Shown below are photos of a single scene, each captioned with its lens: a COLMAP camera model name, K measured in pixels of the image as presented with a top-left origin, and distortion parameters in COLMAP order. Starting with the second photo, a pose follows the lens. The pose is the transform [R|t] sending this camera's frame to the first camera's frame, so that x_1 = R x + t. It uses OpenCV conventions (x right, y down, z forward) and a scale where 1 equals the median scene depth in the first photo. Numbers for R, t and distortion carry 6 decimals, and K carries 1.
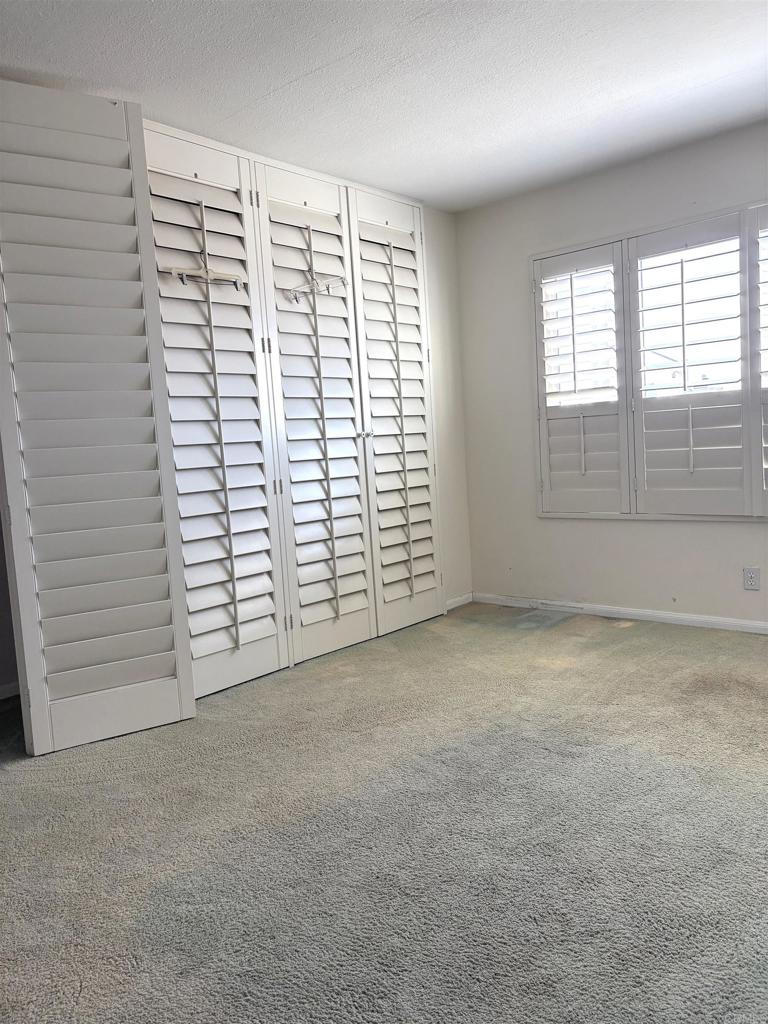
lens RADIAL K [[773.5, 0, 380.7], [0, 773.5, 511.5], [0, 0, 1]] dist [0.041890, -0.059020]
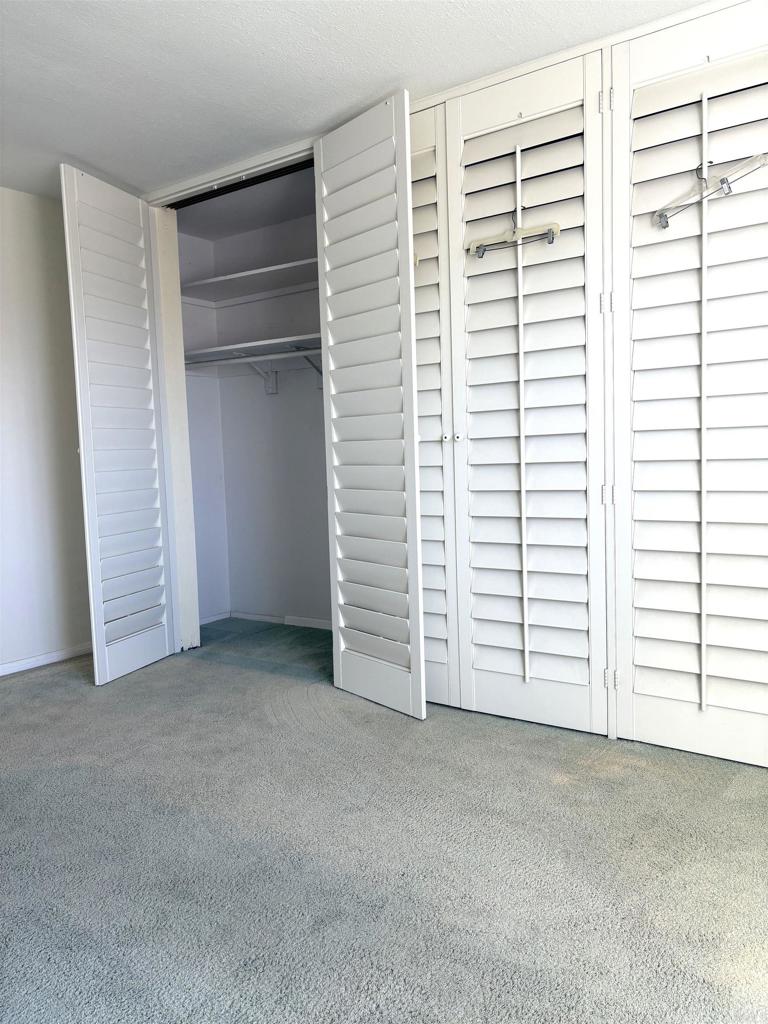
lens RADIAL K [[773.5, 0, 386.3], [0, 773.5, 516.6], [0, 0, 1]] dist [0.041890, -0.059020]
pose [[0.115458, 0.142406, -0.983051, 0.600330], [-0.057930, 0.988951, 0.136457, -0.105542], [0.991622, 0.041193, 0.122431, 0.735913]]
